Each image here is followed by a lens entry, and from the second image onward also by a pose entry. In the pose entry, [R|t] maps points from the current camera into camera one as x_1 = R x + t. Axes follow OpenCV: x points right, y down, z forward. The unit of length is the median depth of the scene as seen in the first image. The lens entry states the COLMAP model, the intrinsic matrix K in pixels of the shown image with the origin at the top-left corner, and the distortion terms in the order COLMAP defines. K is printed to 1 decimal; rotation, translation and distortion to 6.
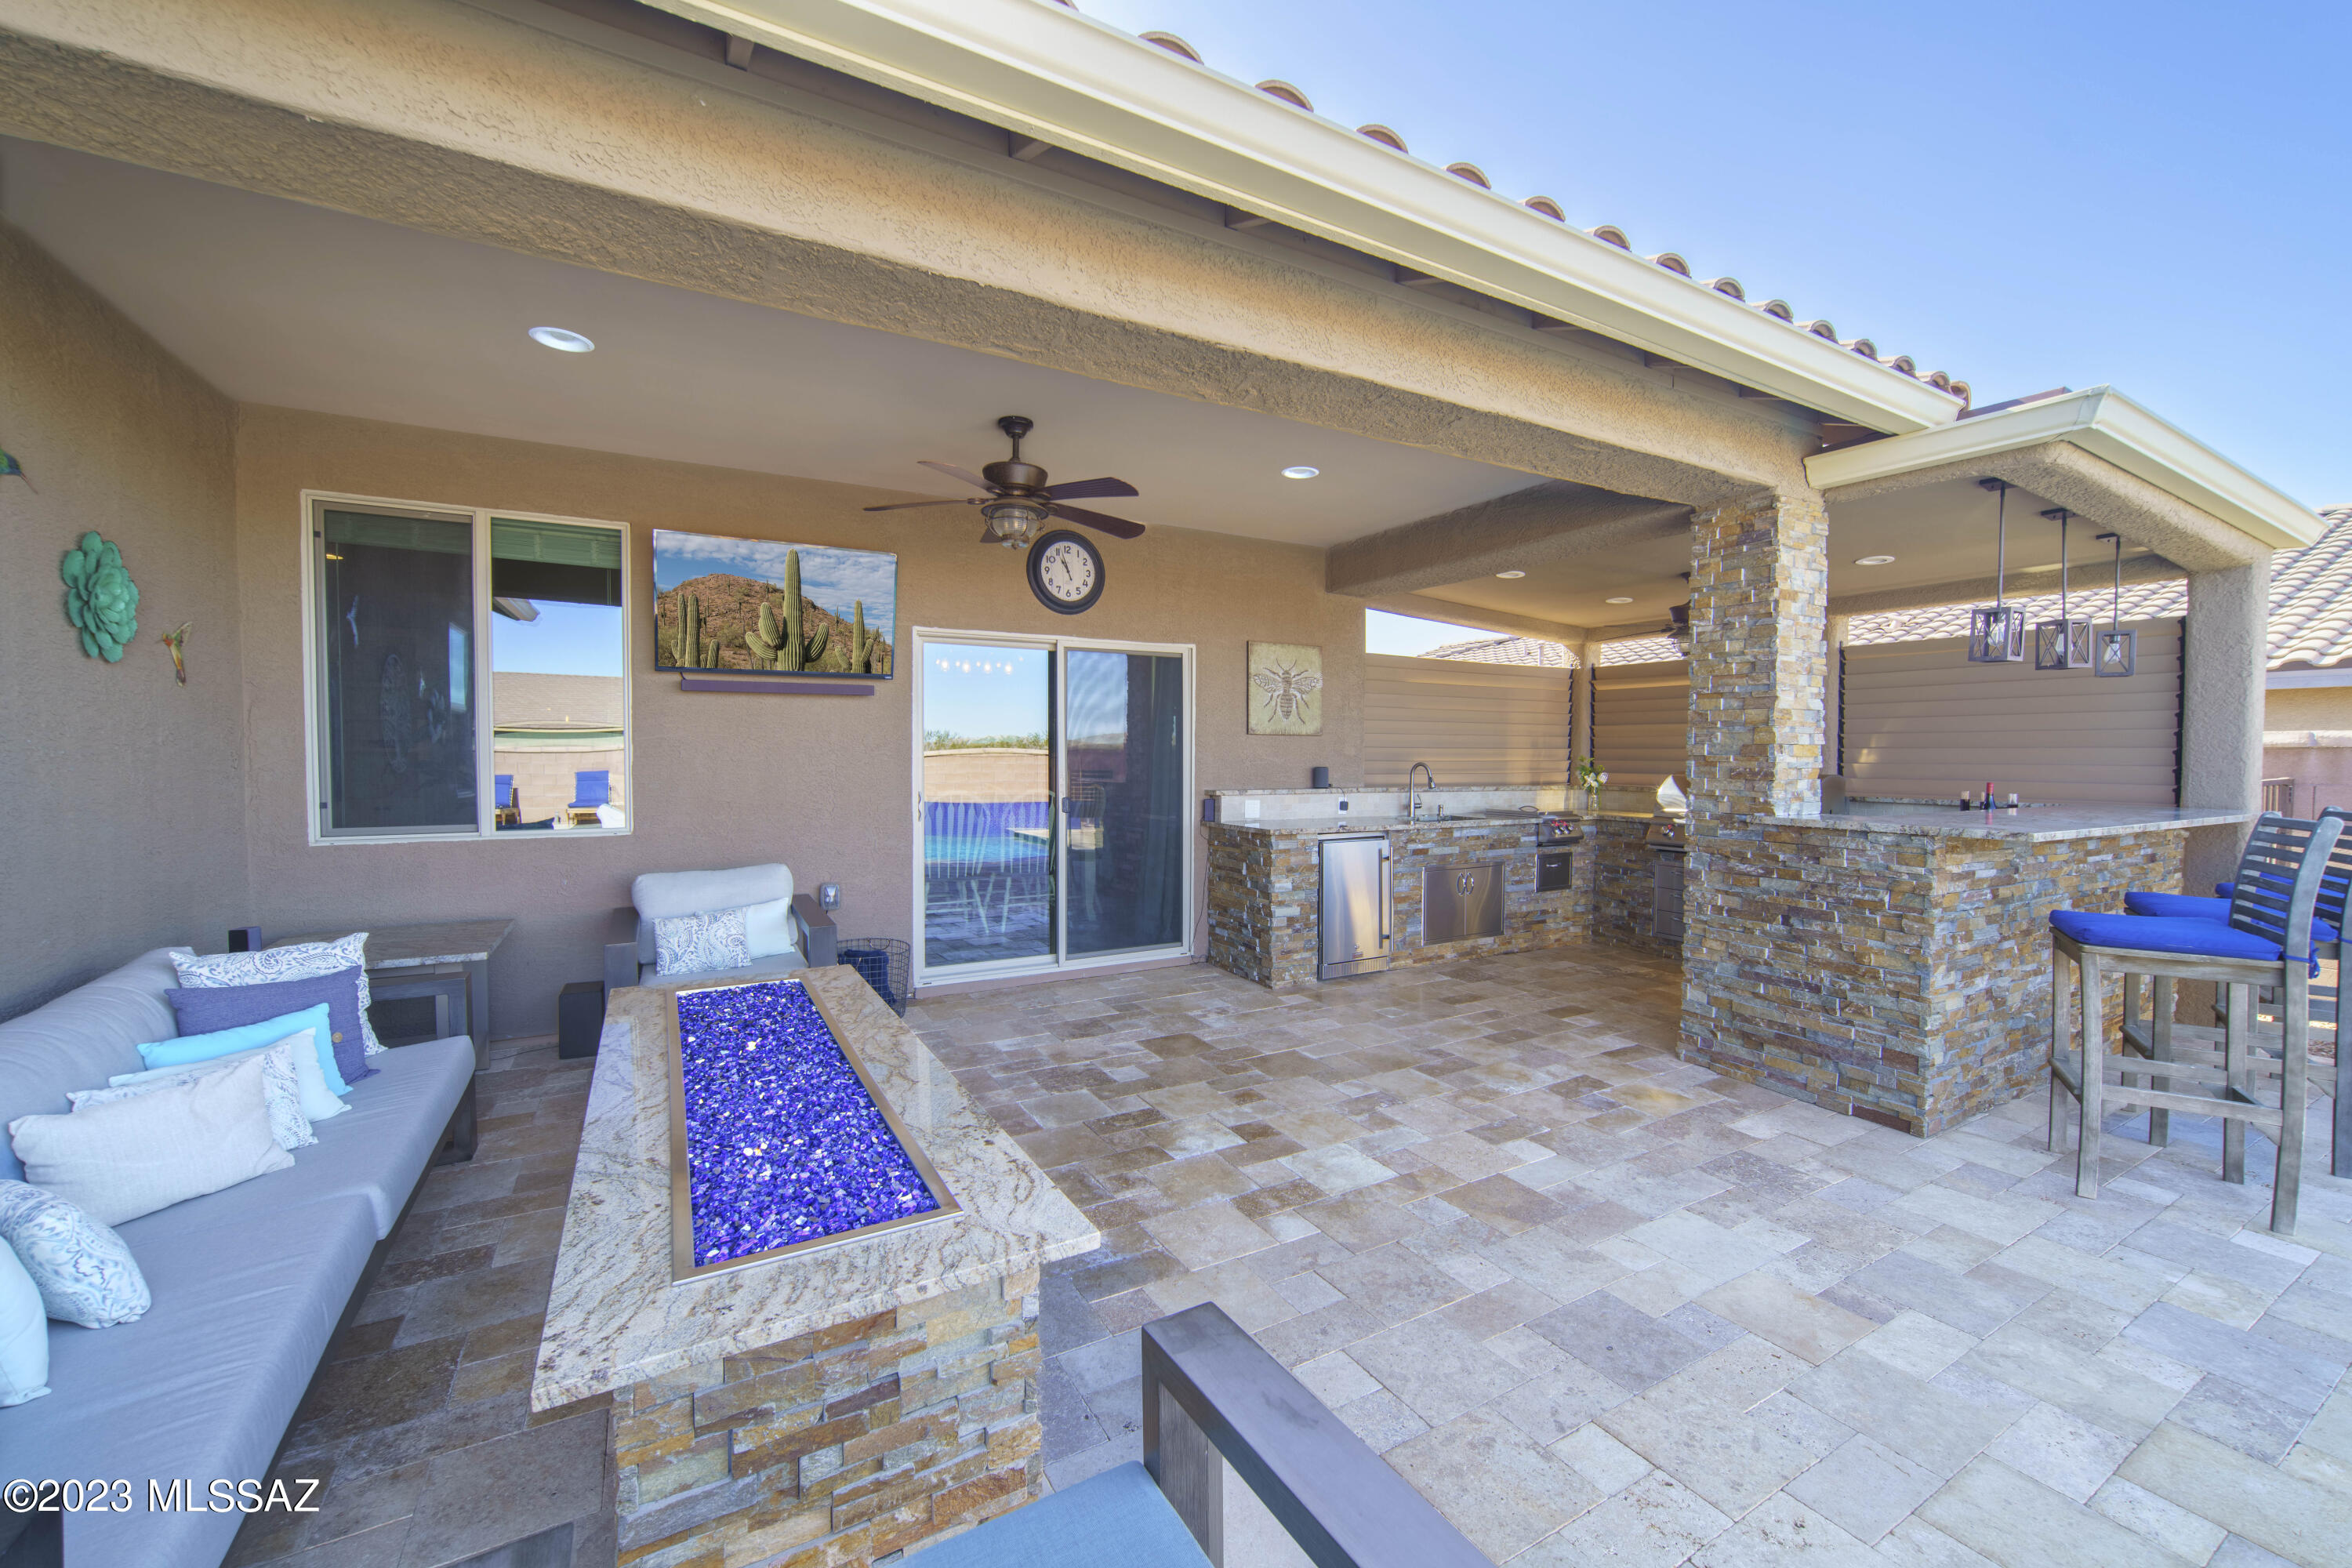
lens RADIAL K [[923.7, 0, 1170.1], [0, 923.7, 785.4], [0, 0, 1]] dist [-0.013431, 0.002008]
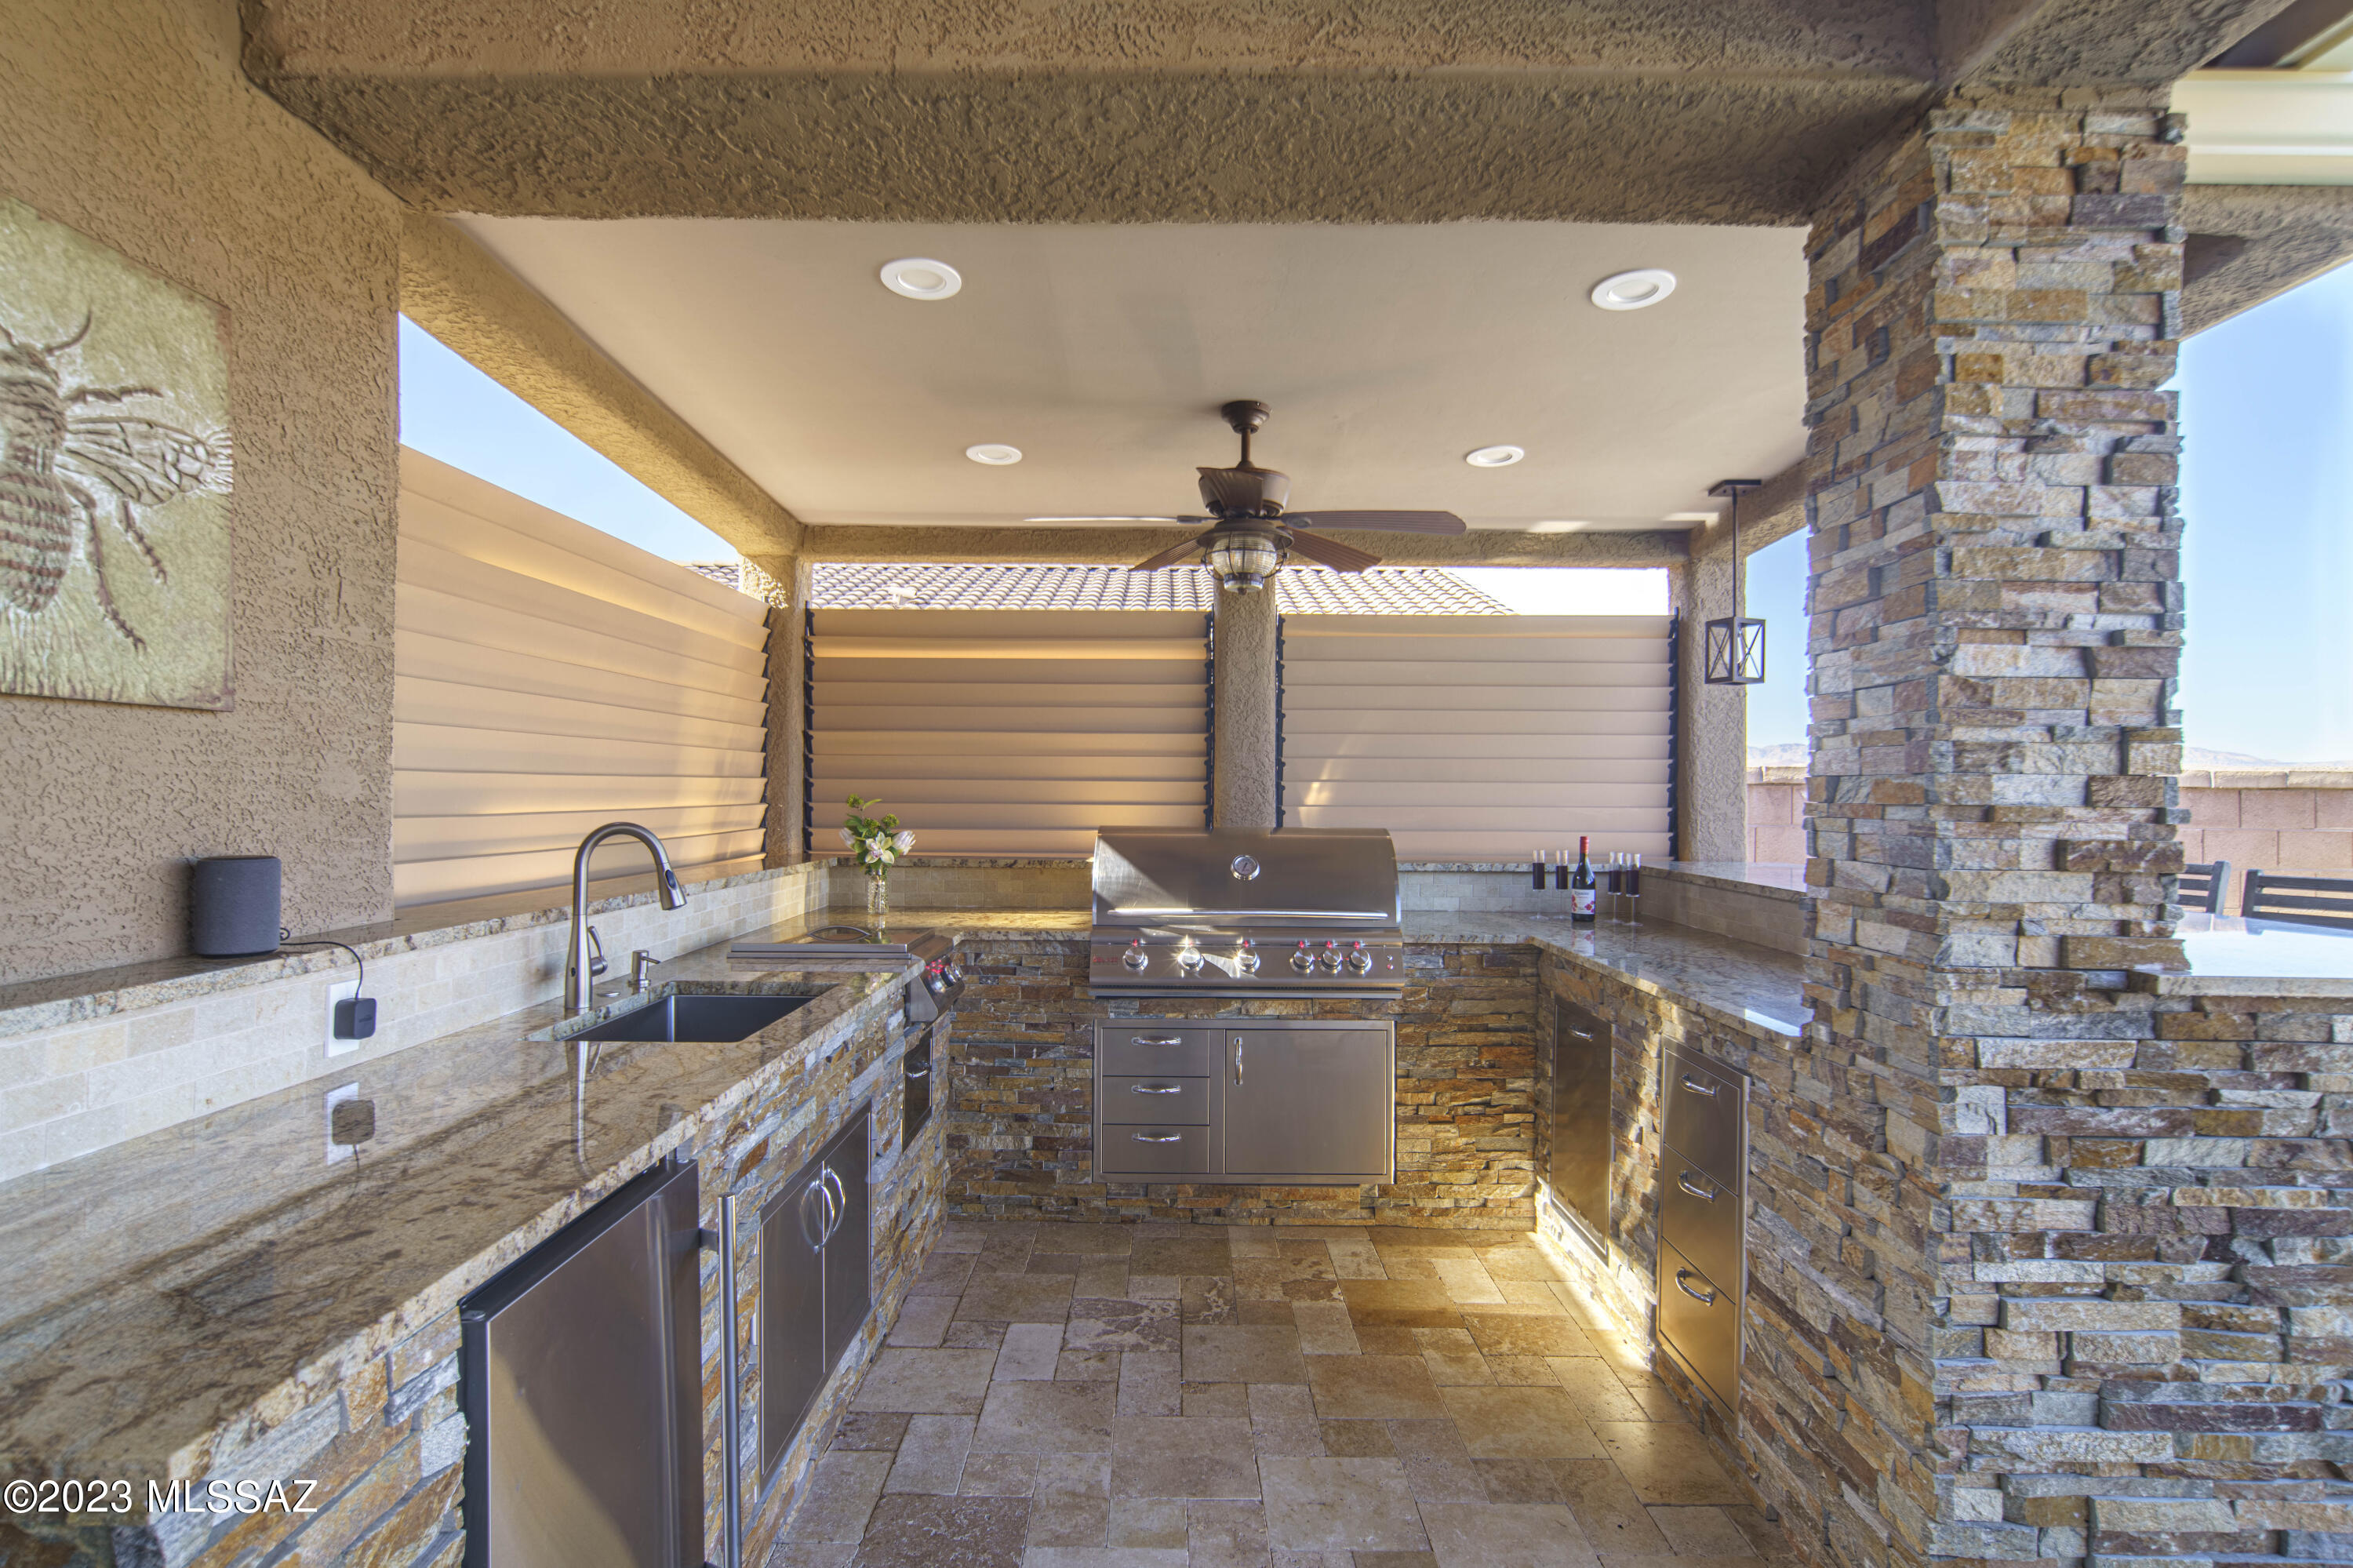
lens RADIAL K [[1155.7, 0, 1189.5], [0, 1155.7, 782.5], [0, 0, 1]] dist [-0.003574, -0.000084]
pose [[0.481119, 0.004636, 0.876643, 0.034555], [0.025999, 0.999471, -0.019554, -0.026143], [-0.876270, 0.032200, 0.480744, 0.676041]]
